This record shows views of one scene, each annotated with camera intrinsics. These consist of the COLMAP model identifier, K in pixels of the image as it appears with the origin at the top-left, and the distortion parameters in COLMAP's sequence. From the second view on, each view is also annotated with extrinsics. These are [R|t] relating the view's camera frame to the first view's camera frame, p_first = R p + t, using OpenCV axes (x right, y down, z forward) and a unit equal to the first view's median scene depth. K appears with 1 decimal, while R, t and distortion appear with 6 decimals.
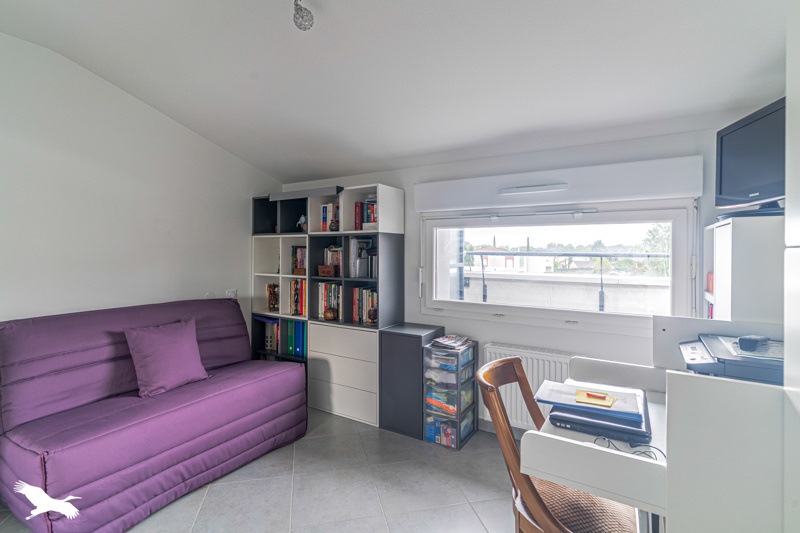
lens RADIAL K [[377.9, 0, 398.2], [0, 377.9, 251.9], [0, 0, 1]] dist [0.000784, 0.000048]
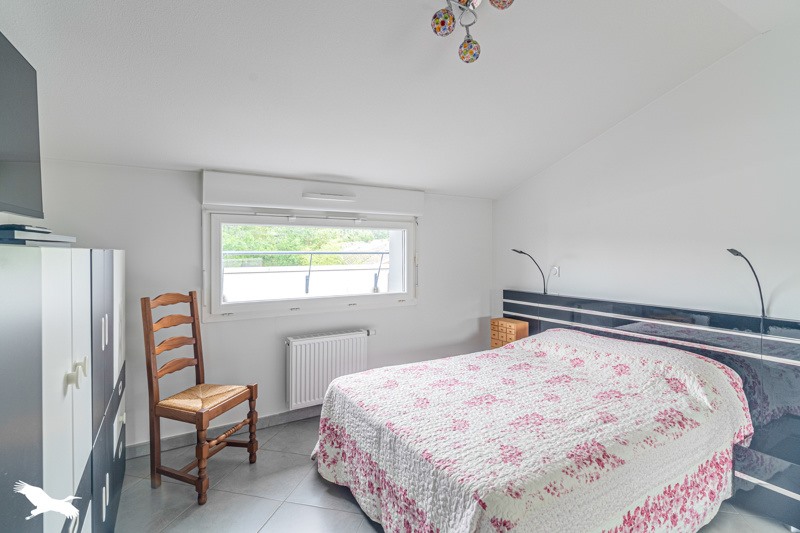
lens RADIAL K [[377.9, 0, 398.2], [0, 377.9, 251.9], [0, 0, 1]] dist [0.000784, 0.000048]
pose [[0.444129, -0.016918, 0.895803, -0.598222], [0.000144, 0.999823, 0.018811, -0.014501], [-0.895963, -0.008226, 0.444052, 0.267701]]
